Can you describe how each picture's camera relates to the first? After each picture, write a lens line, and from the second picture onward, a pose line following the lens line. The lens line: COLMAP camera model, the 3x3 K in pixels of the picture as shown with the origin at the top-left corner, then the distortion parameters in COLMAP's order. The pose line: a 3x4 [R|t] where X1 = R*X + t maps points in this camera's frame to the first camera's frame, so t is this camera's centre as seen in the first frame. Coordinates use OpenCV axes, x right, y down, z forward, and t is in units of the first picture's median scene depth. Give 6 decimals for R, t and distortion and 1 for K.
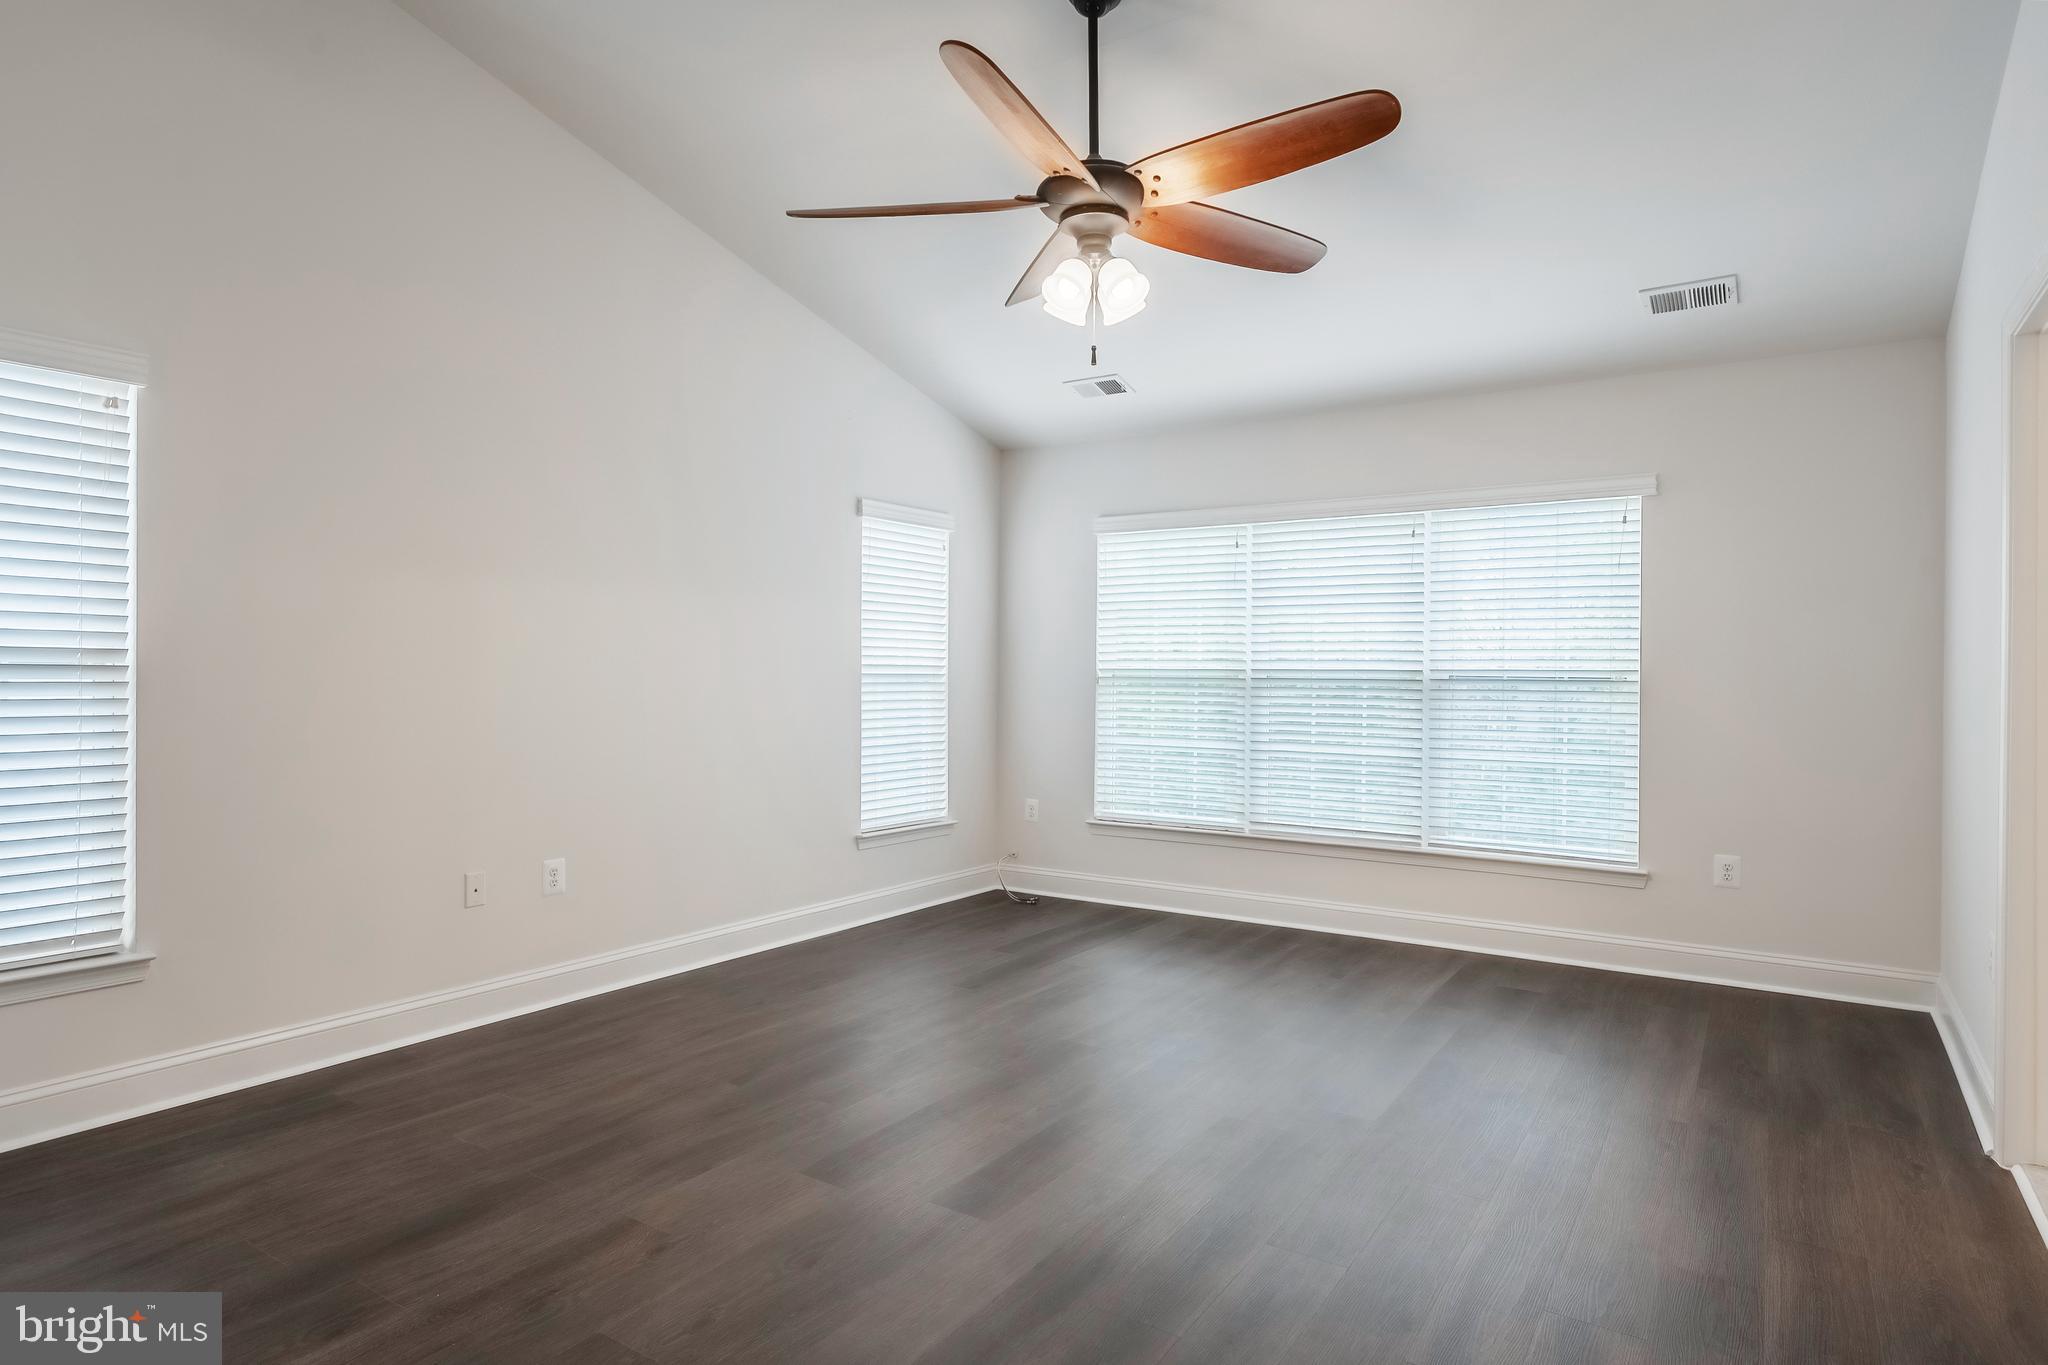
lens RADIAL K [[1147.7, 0, 1024.0], [0, 1147.7, 682.5], [0, 0, 1]] dist [-0.001370, -0.000110]
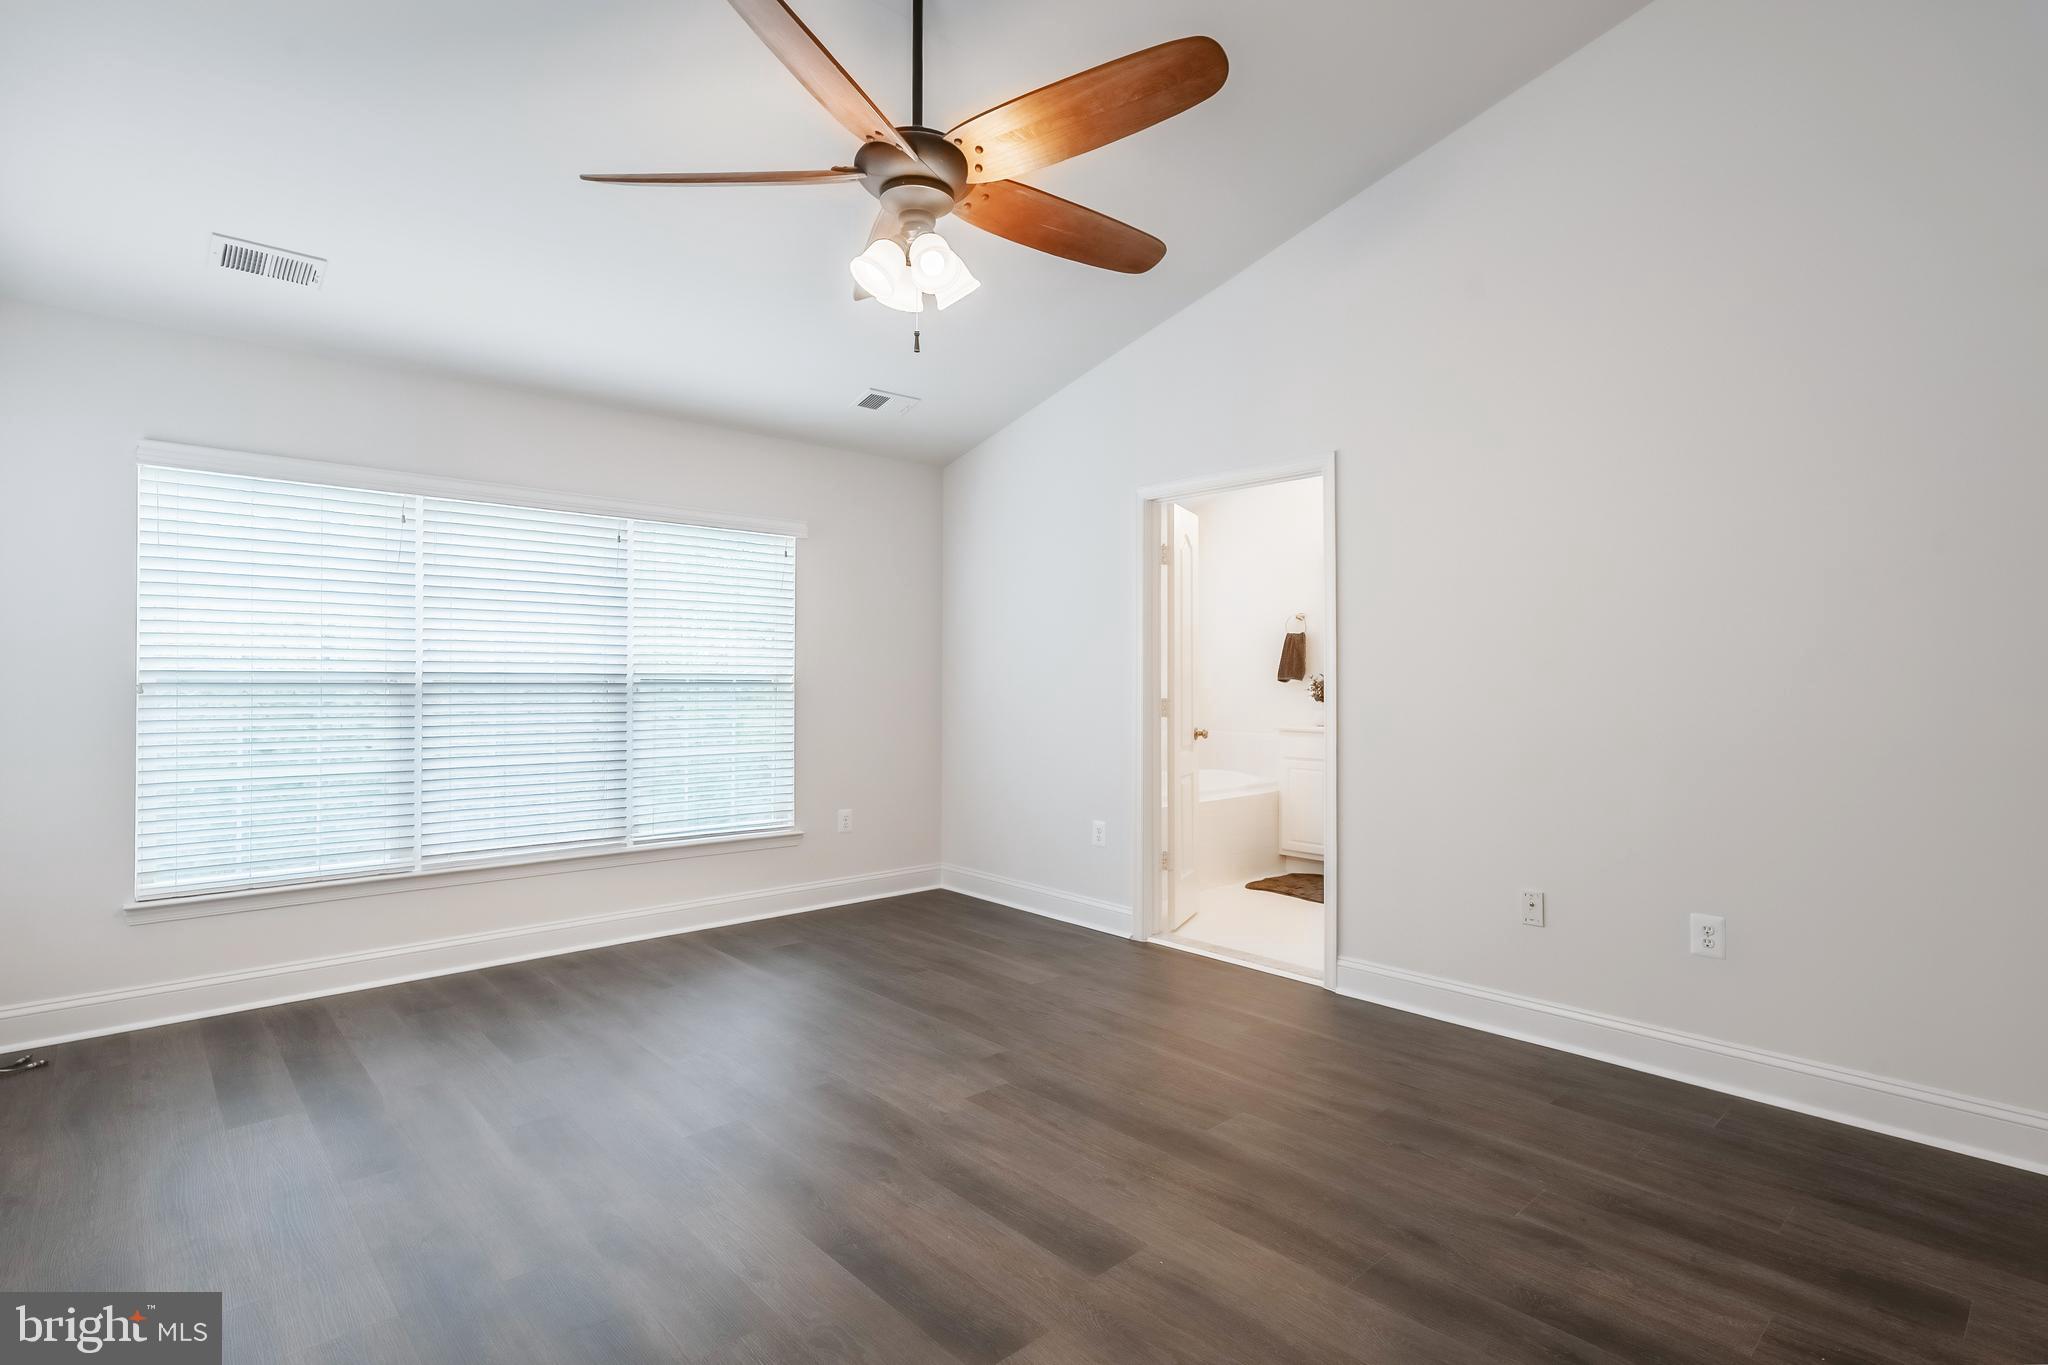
lens RADIAL K [[998.2, 0, 1013.0], [0, 998.2, 683.1], [0, 0, 1]] dist [-0.001200, -0.000119]
pose [[0.246250, -0.007526, 0.969177, -0.450323], [0.007928, 0.999952, 0.005751, -0.005050], [-0.969174, 0.006268, 0.246298, 0.467696]]
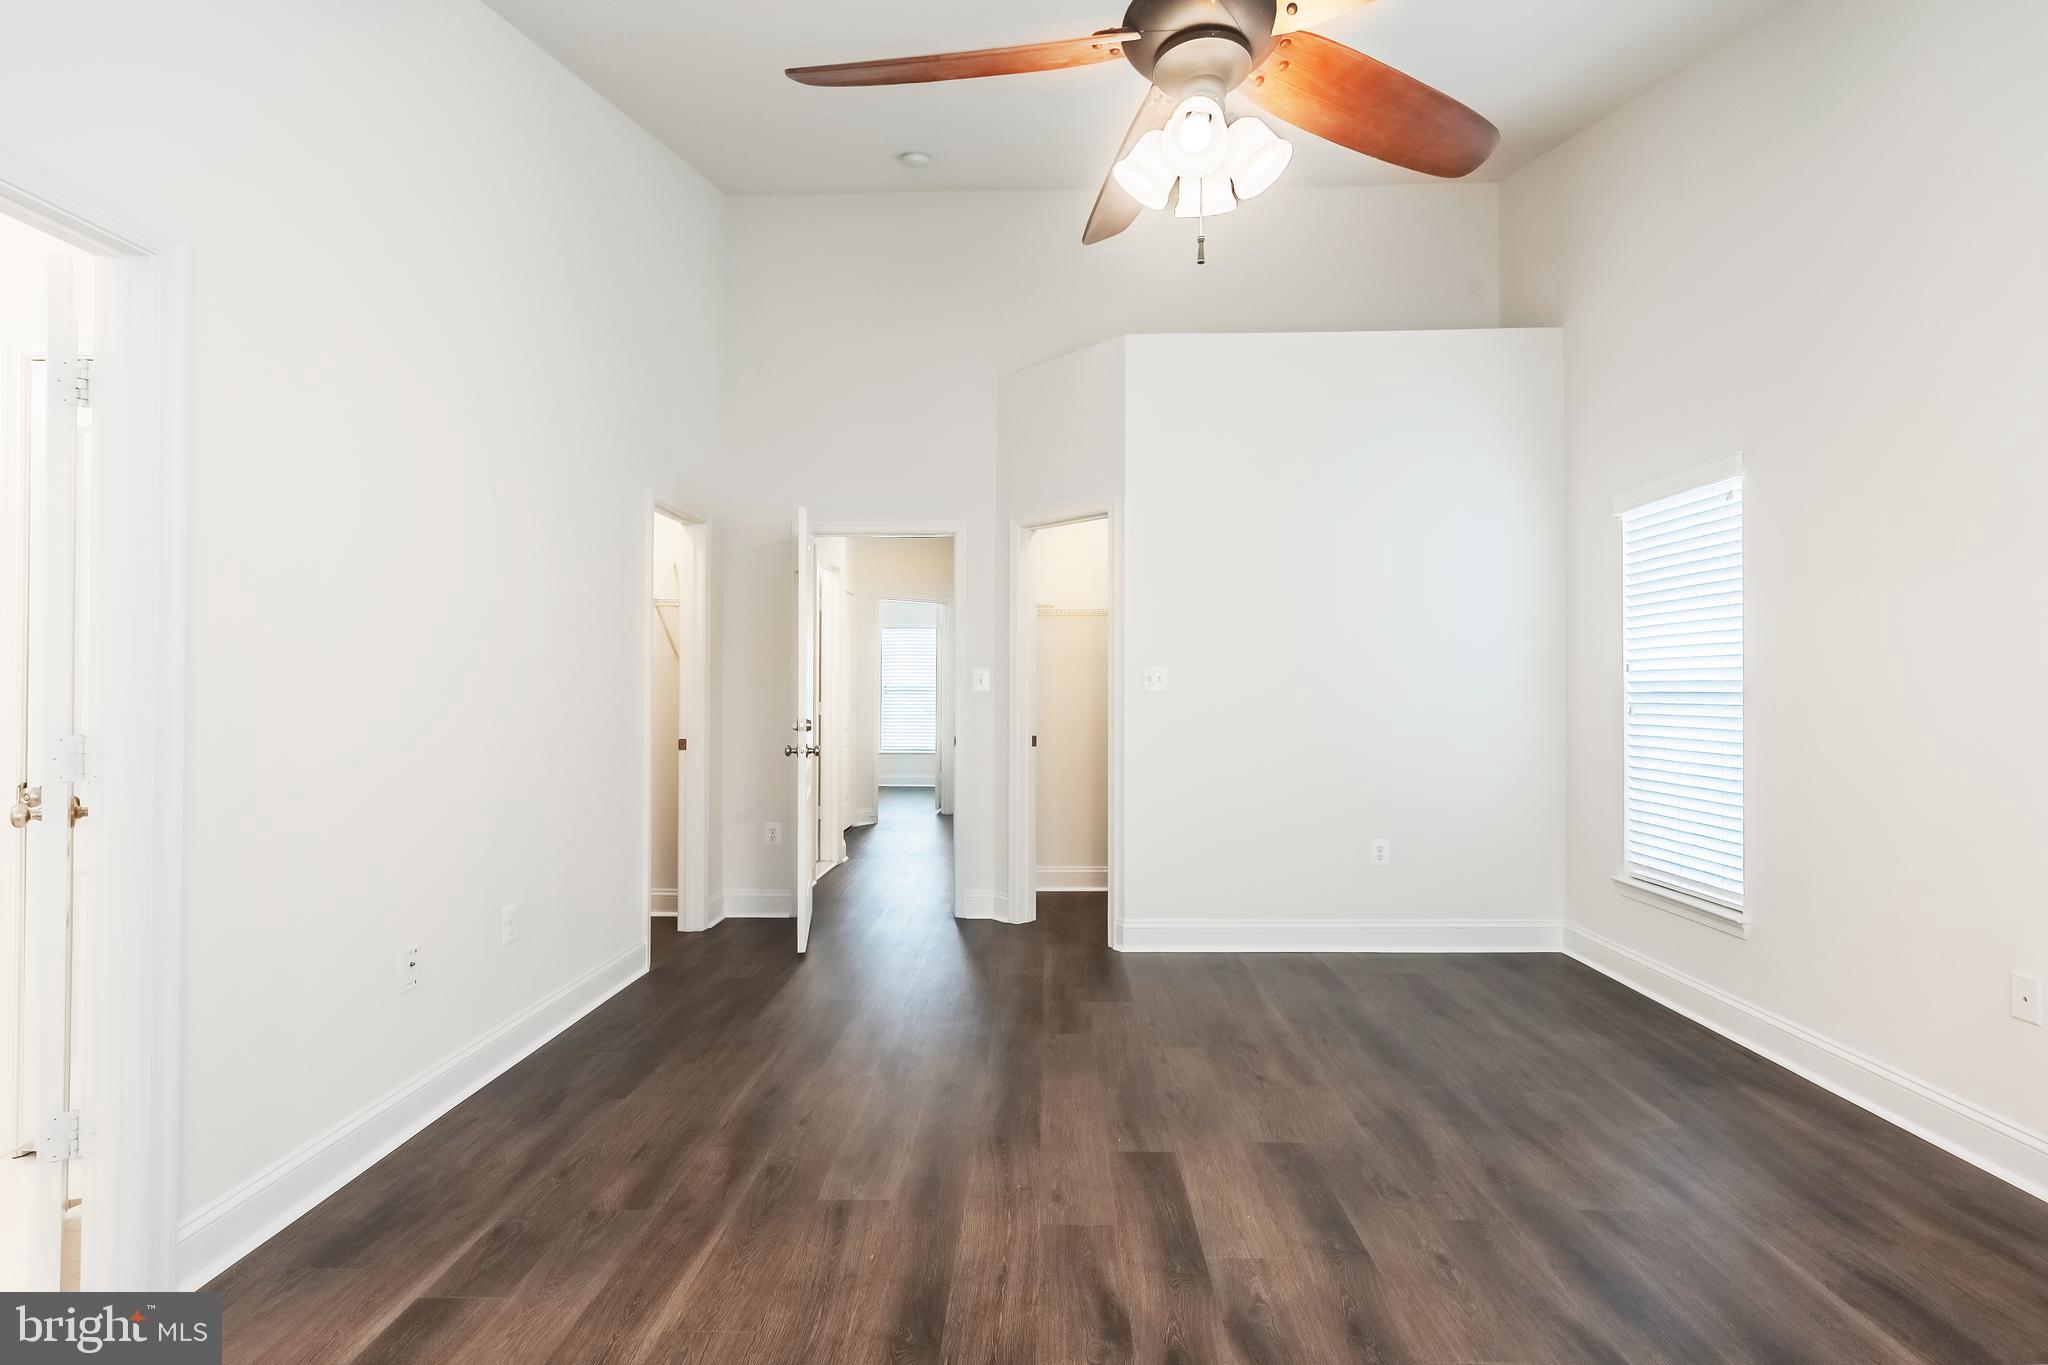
lens RADIAL K [[943.5, 0, 1024.0], [0, 943.5, 682.5], [0, 0, 1]] dist [0.000601, -0.000064]
pose [[-0.847402, -0.013717, -0.530775, 0.298273], [-0.012913, 0.999903, -0.005225, -0.006213], [0.530795, 0.002426, -0.847497, 0.926183]]
